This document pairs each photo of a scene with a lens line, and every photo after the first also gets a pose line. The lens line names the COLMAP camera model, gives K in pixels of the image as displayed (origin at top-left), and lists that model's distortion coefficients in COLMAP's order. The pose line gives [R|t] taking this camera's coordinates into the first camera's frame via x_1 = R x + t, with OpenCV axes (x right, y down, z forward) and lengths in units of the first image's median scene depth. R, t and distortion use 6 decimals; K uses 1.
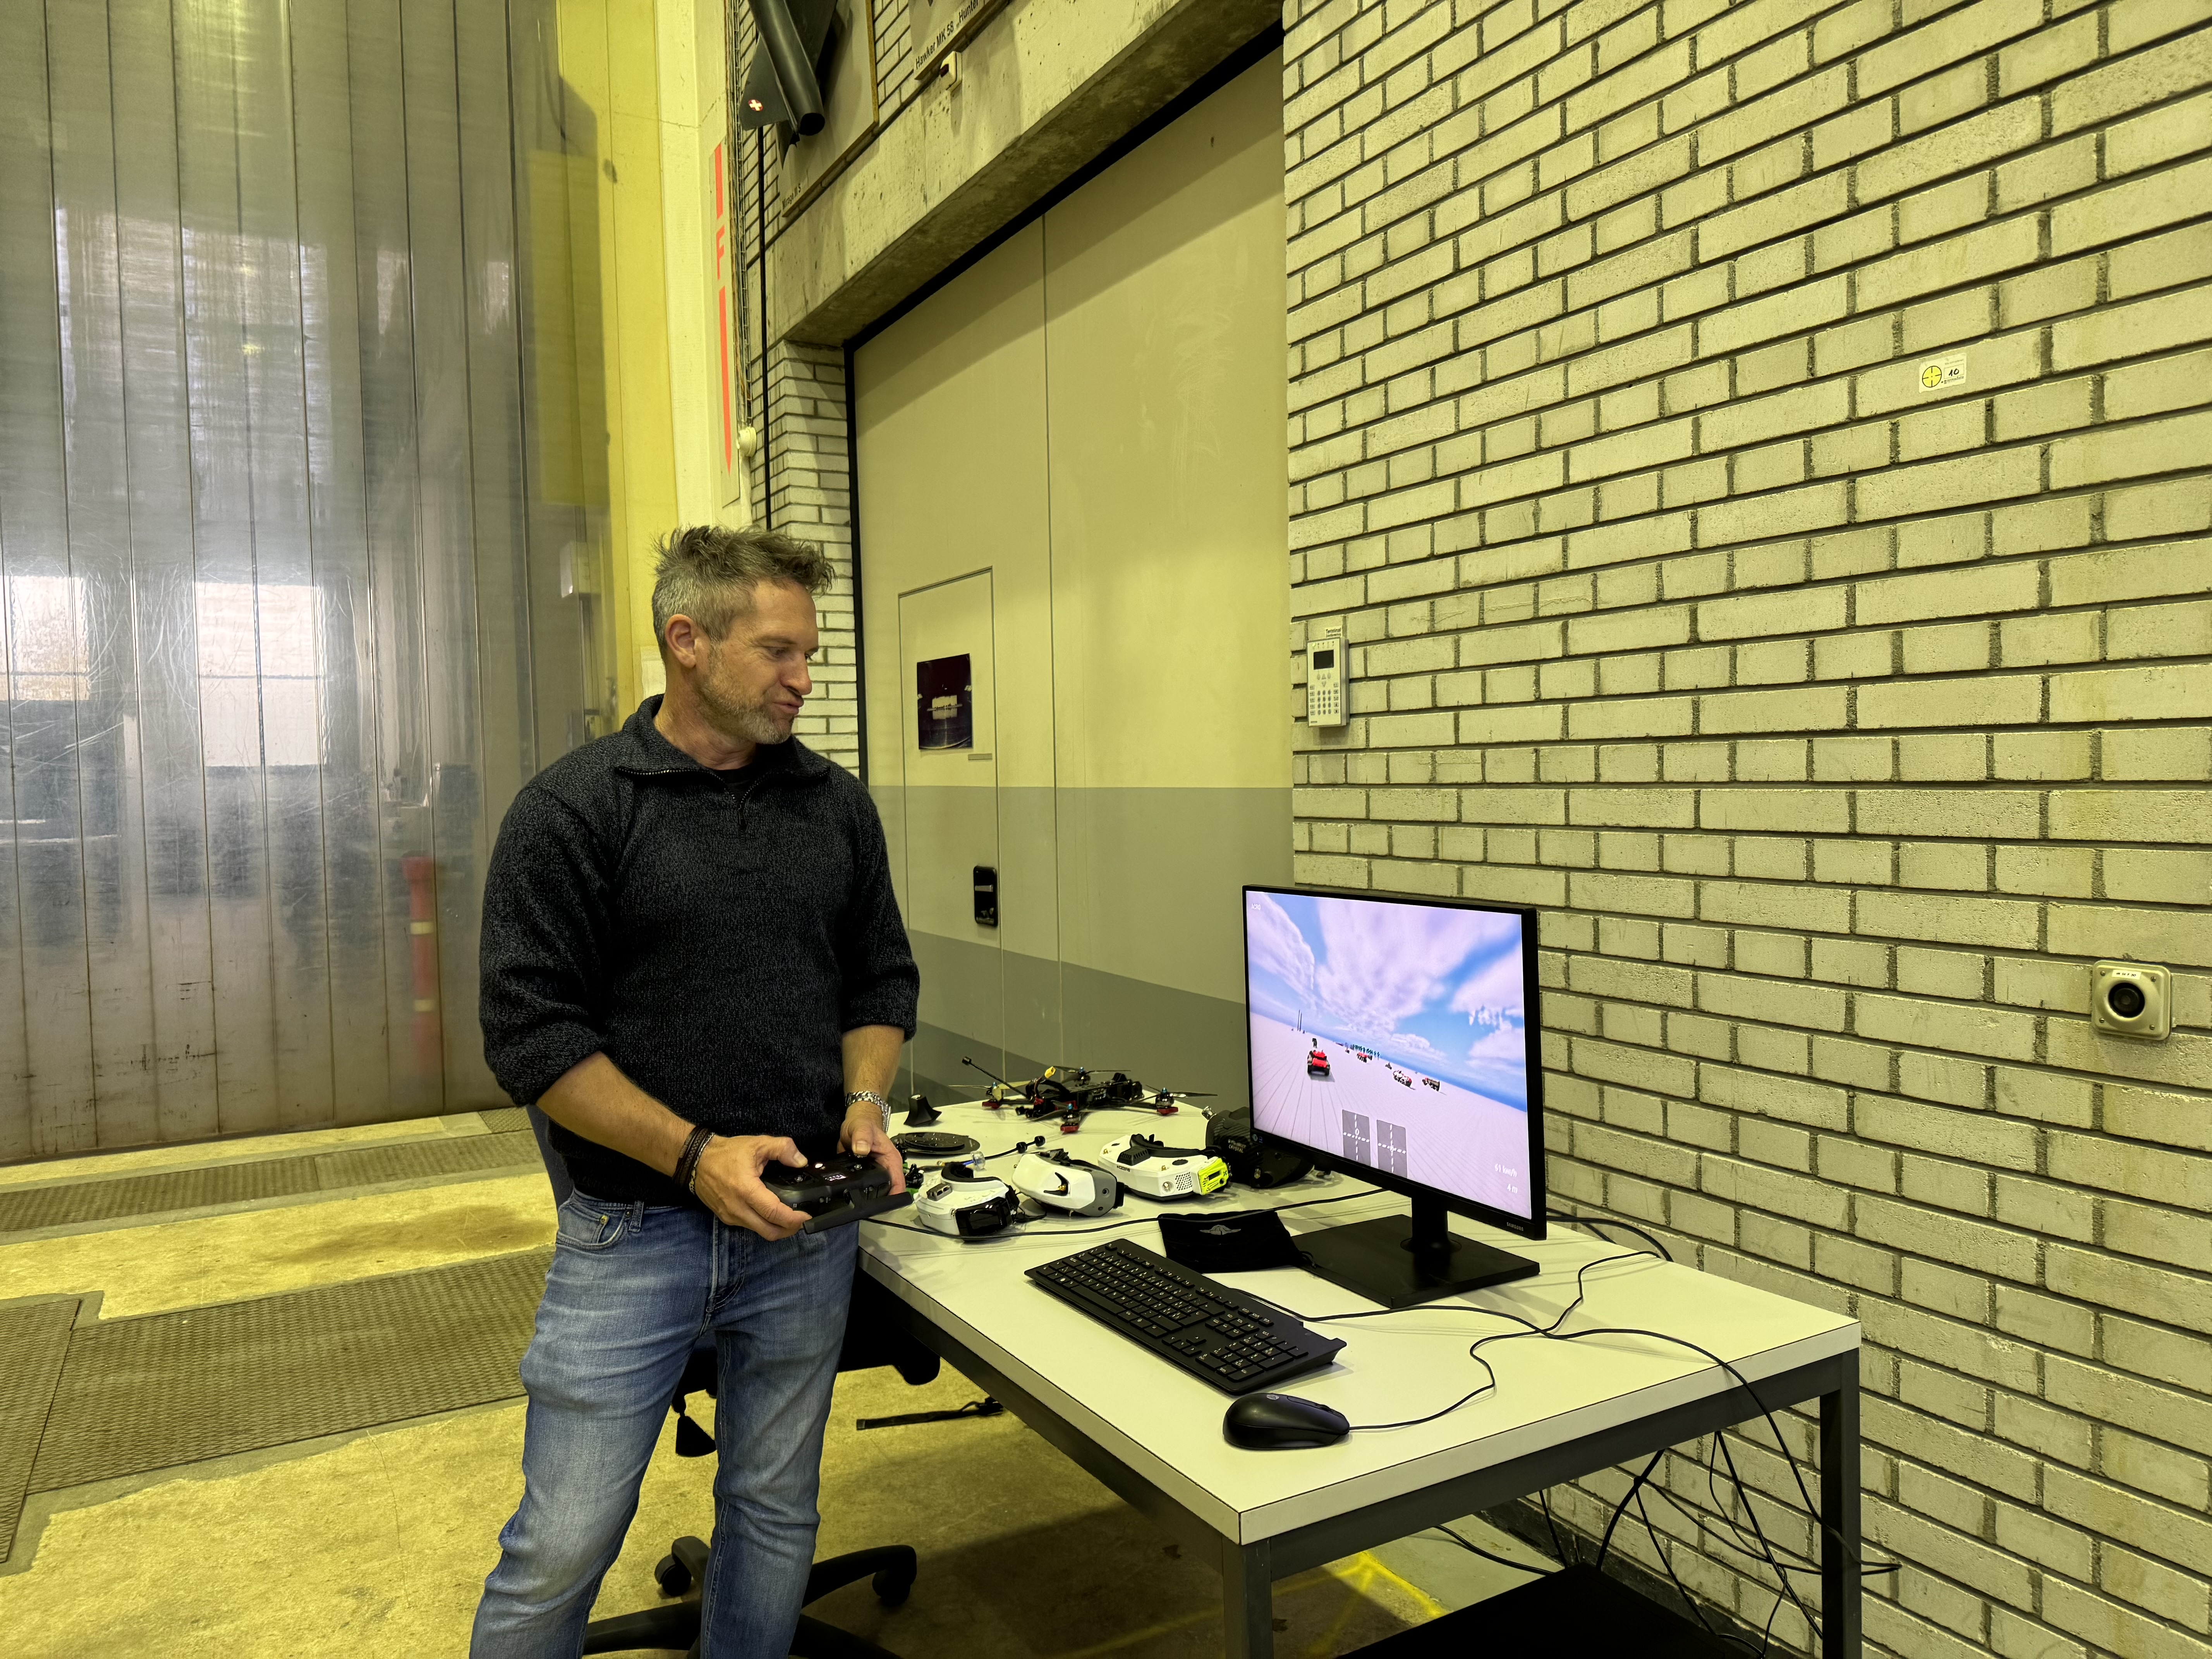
lens RADIAL K [[1525.0, 0, 1112.5], [0, 1525.0, 840.4], [0, 0, 1]] dist [0.088605, -0.142327]
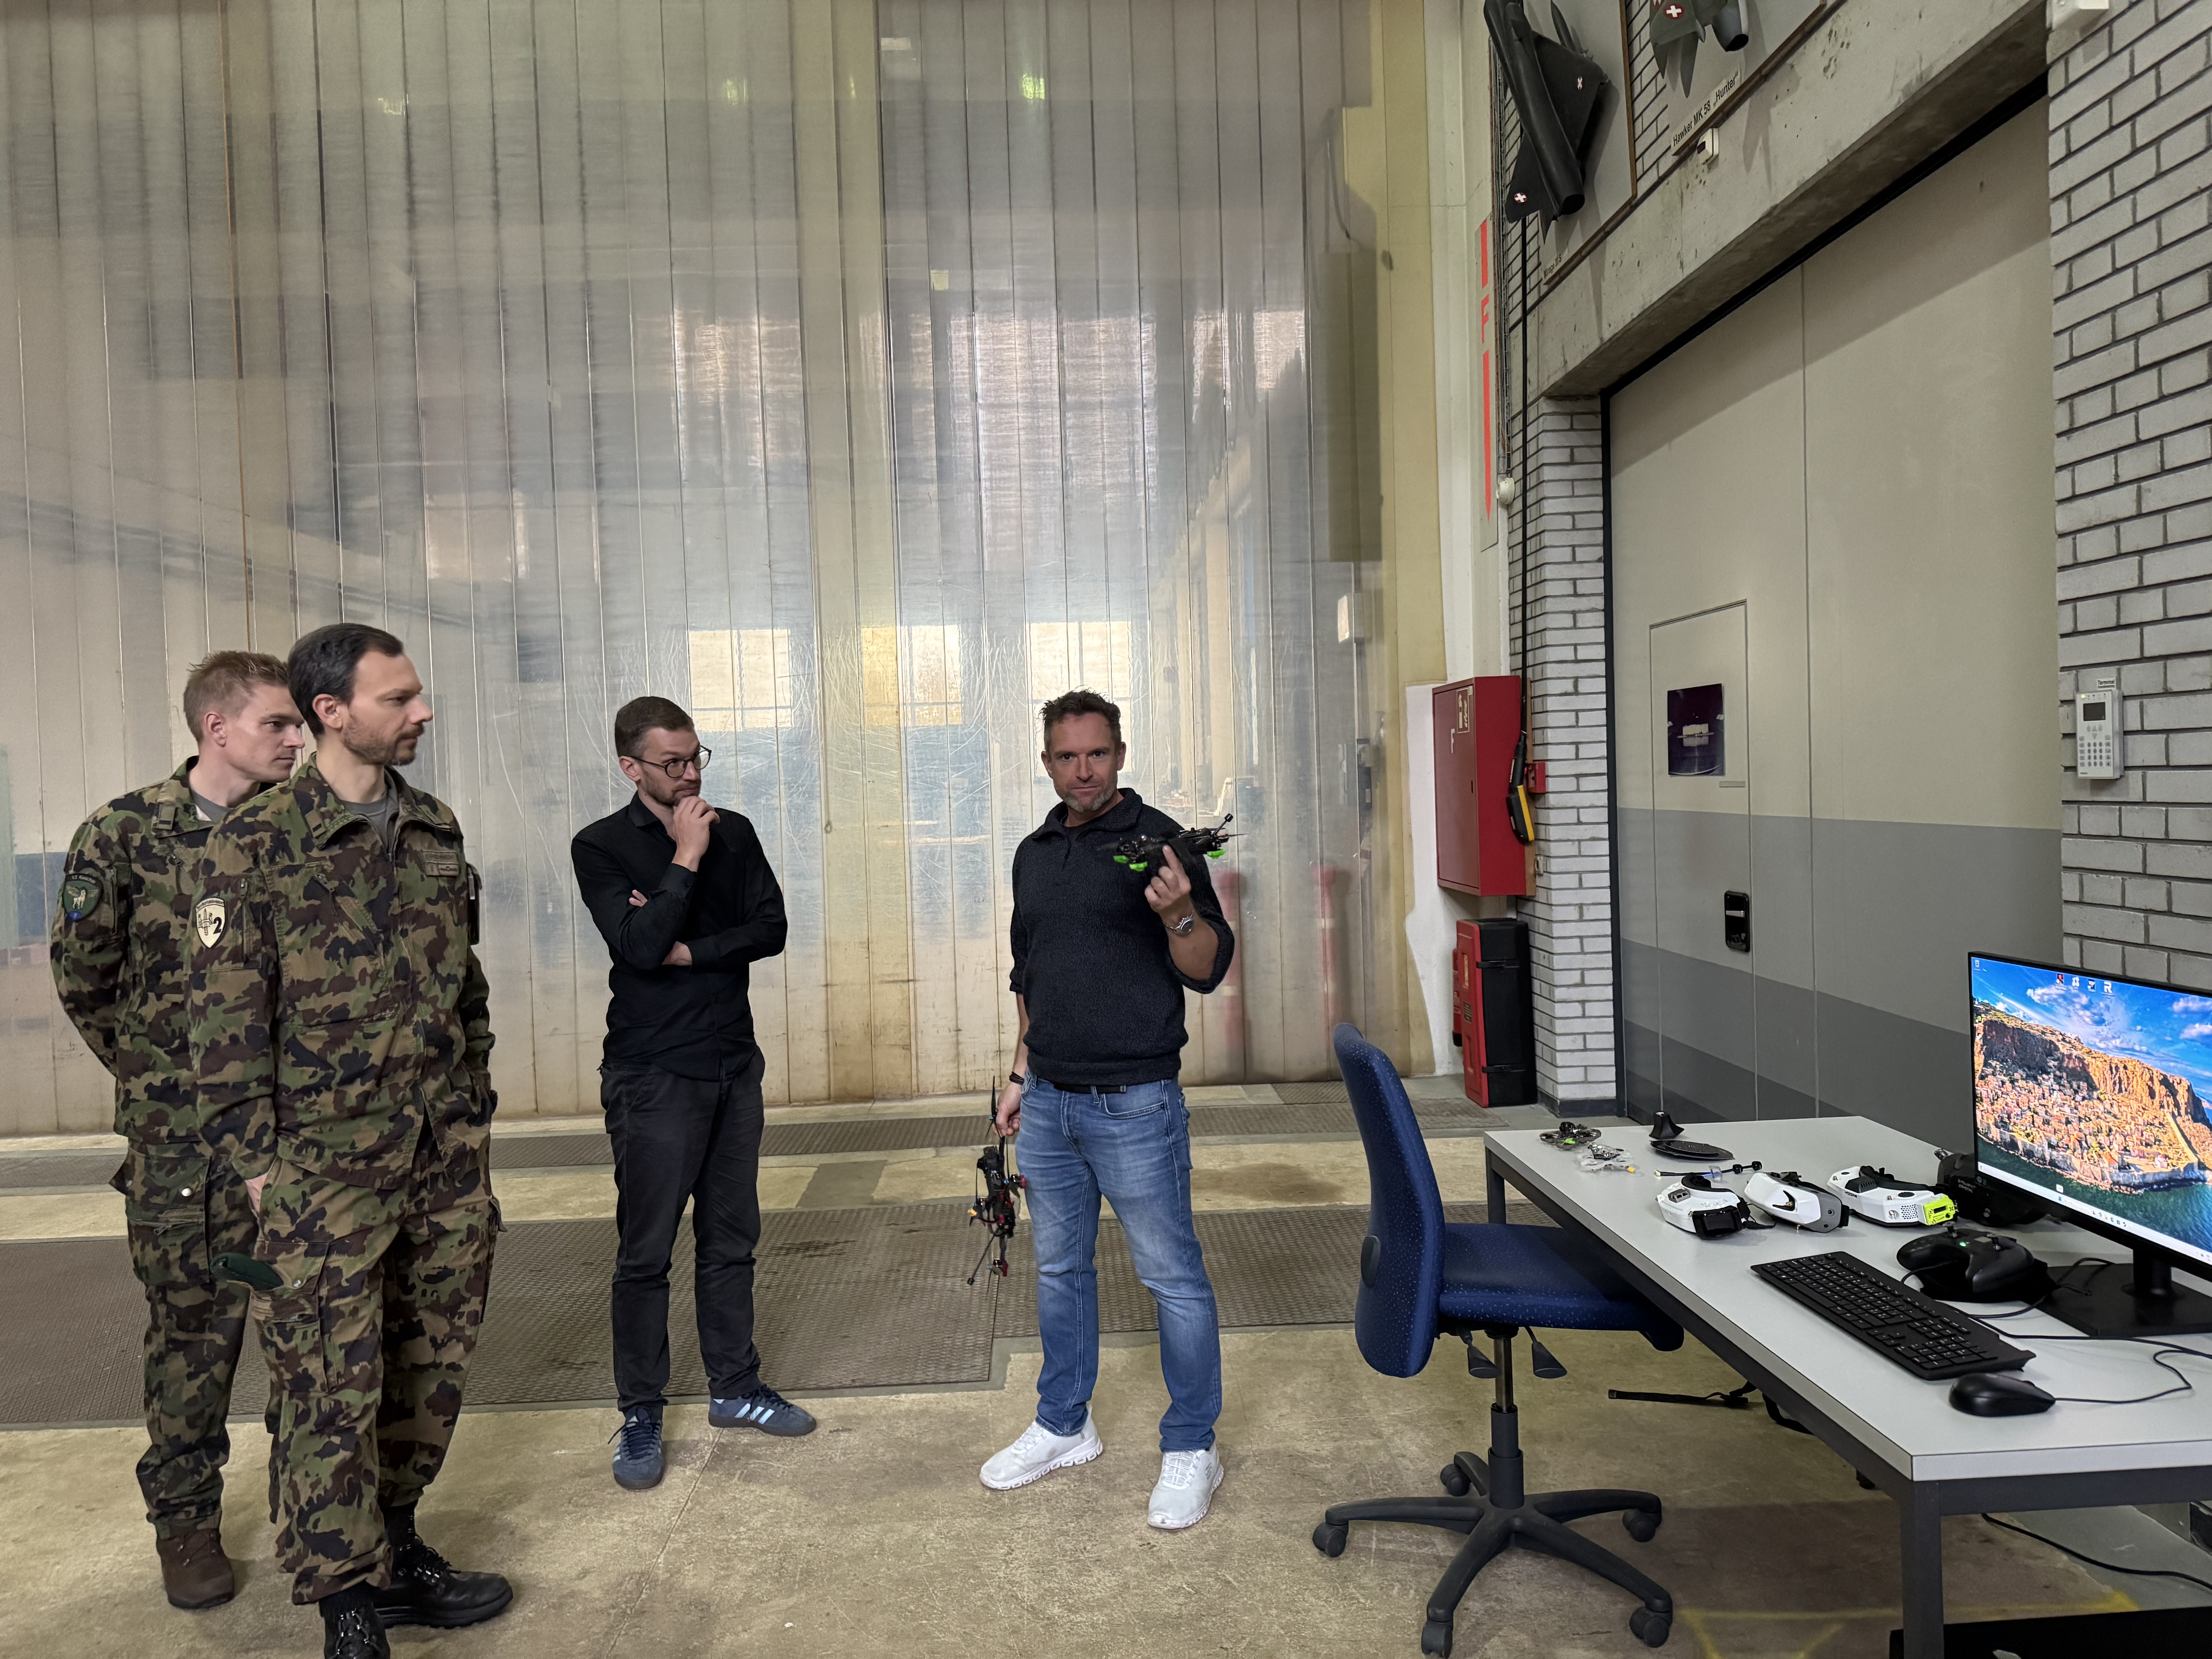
lens RADIAL K [[1521.3, 0, 1121.9], [0, 1521.3, 833.0], [0, 0, 1]] dist [0.035030, -0.043423]
pose [[0.890379, 0.006717, -0.455171, 0.035607], [-0.006839, 0.999976, 0.001379, -0.044660], [0.455169, 0.001885, 0.890403, -0.223226]]
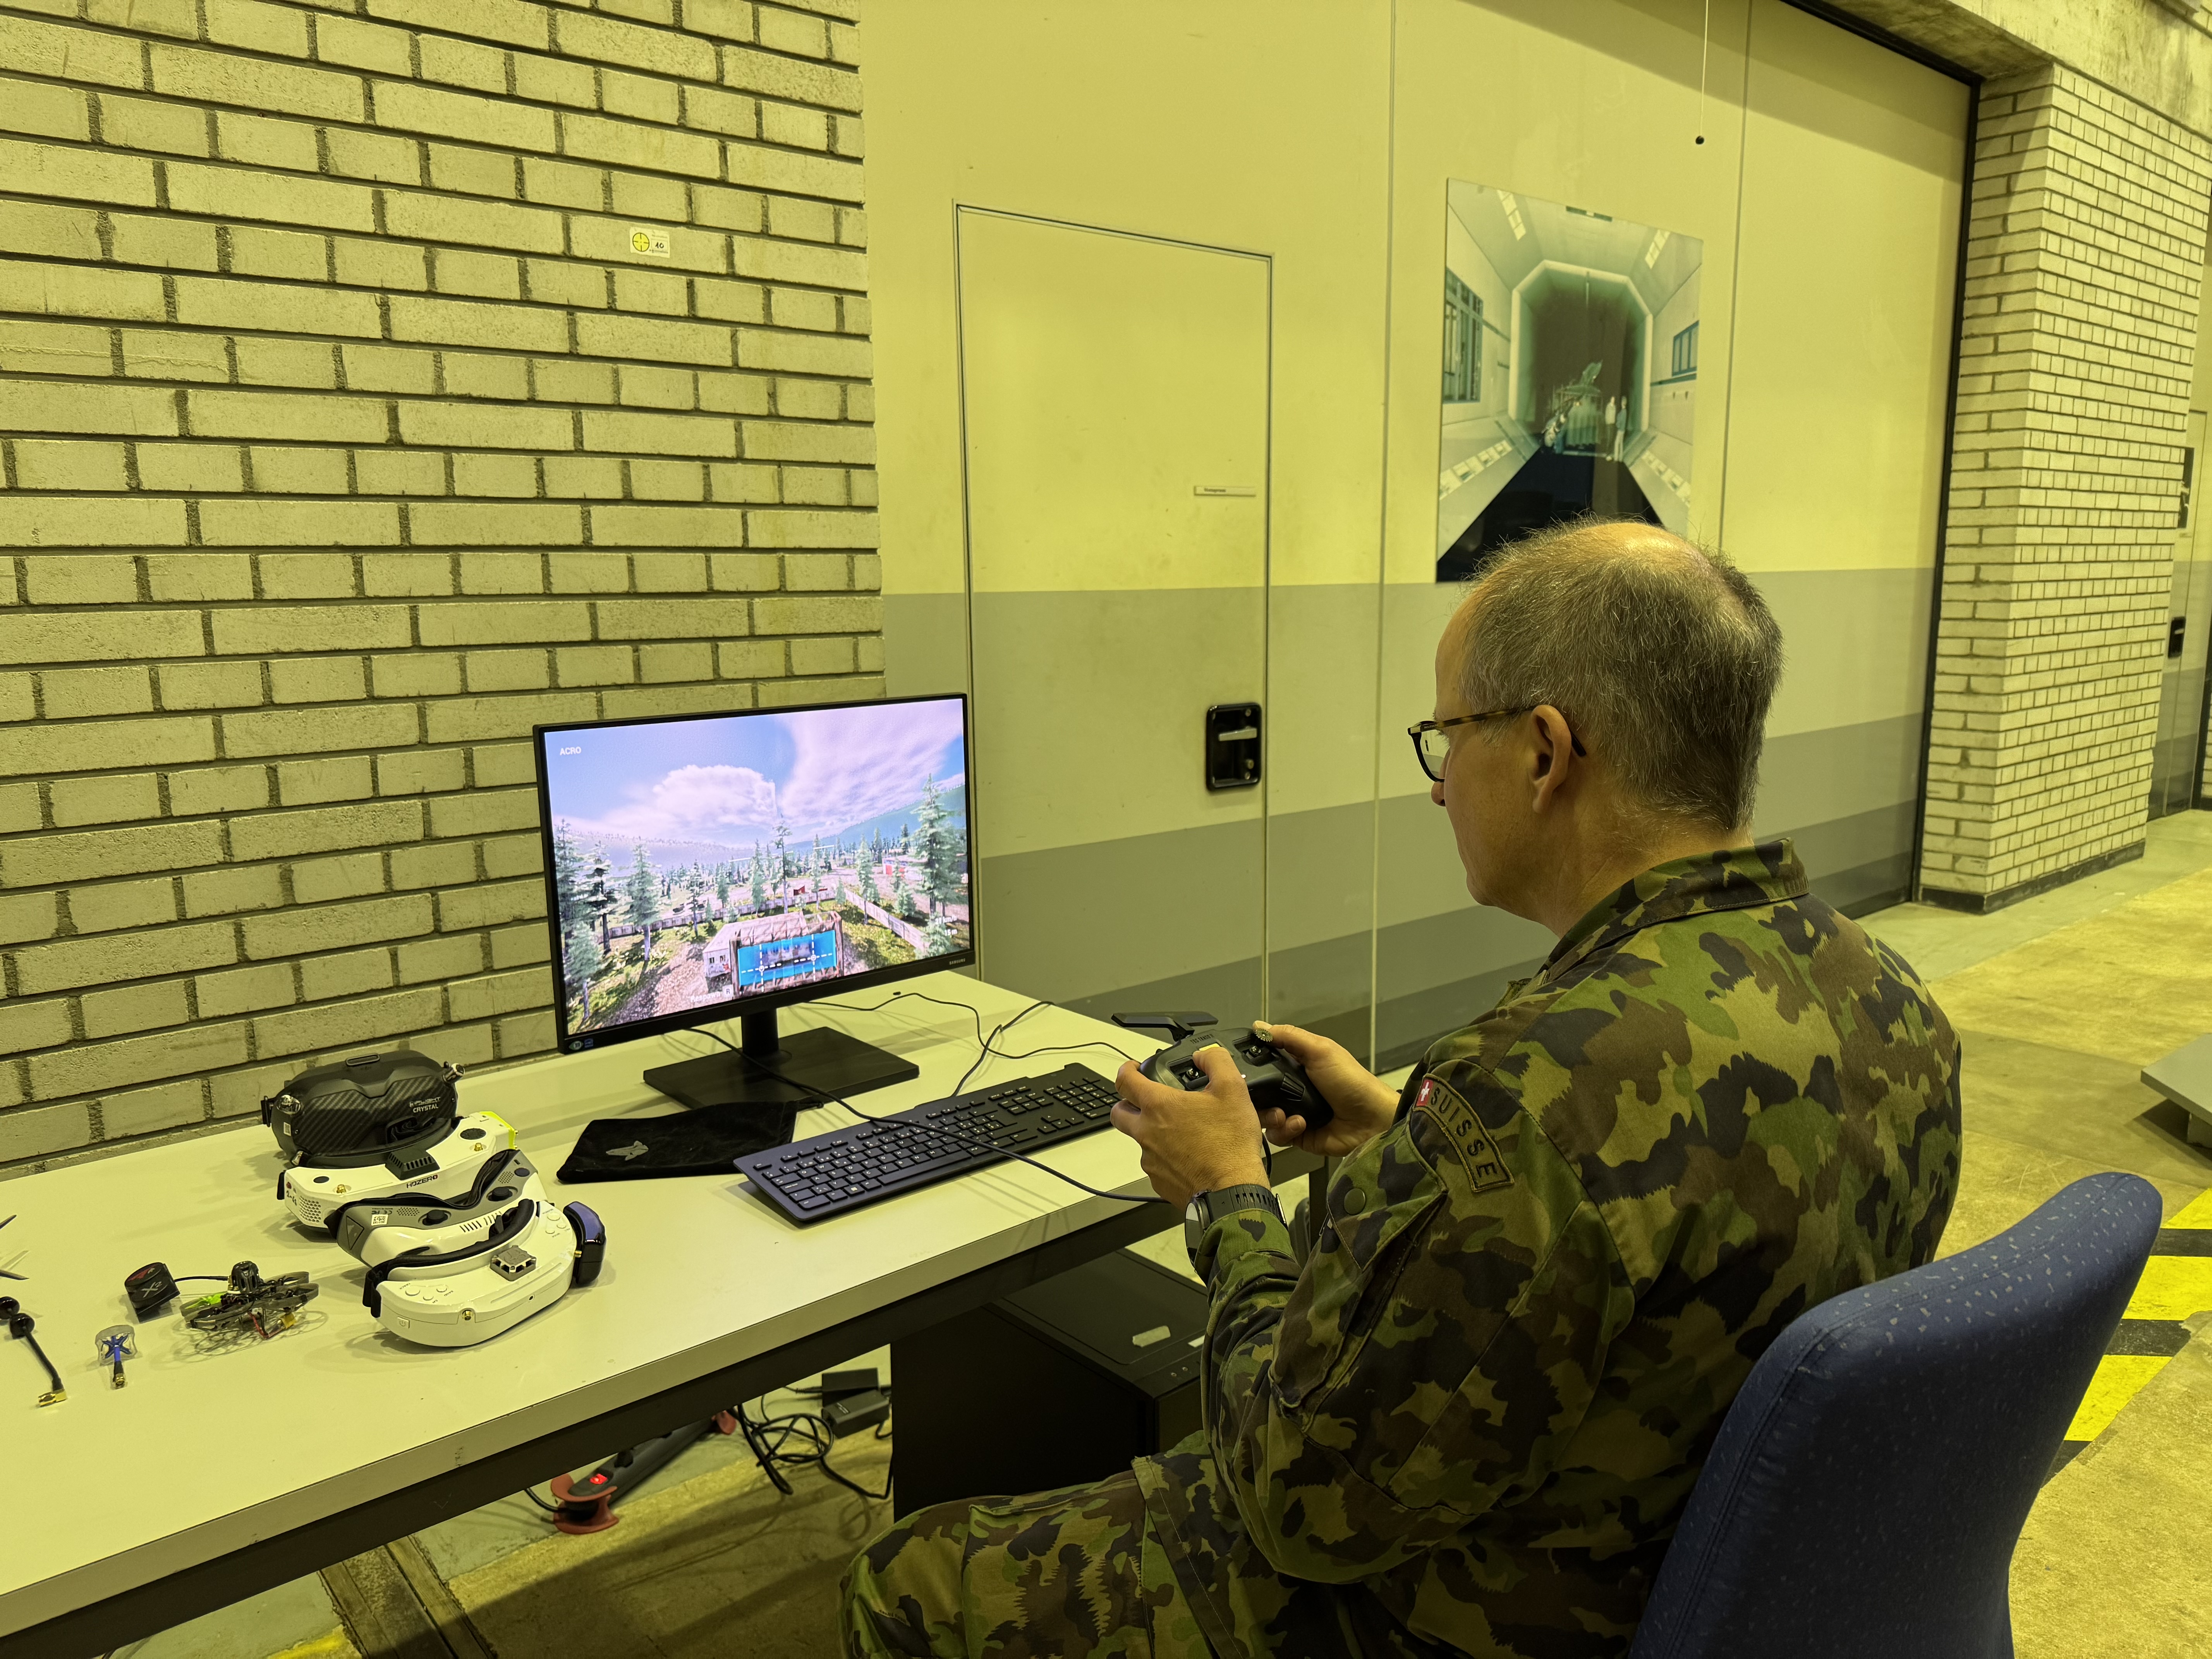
lens RADIAL K [[1548.6, 0, 1106.0], [0, 1548.6, 829.5], [0, 0, 1]] dist [0.010080, -0.036764]
pose [[-0.172555, -0.142030, 0.974706, -0.587890], [0.058055, 0.986363, 0.154006, -0.017708], [-0.983288, 0.083161, -0.161956, 0.703180]]
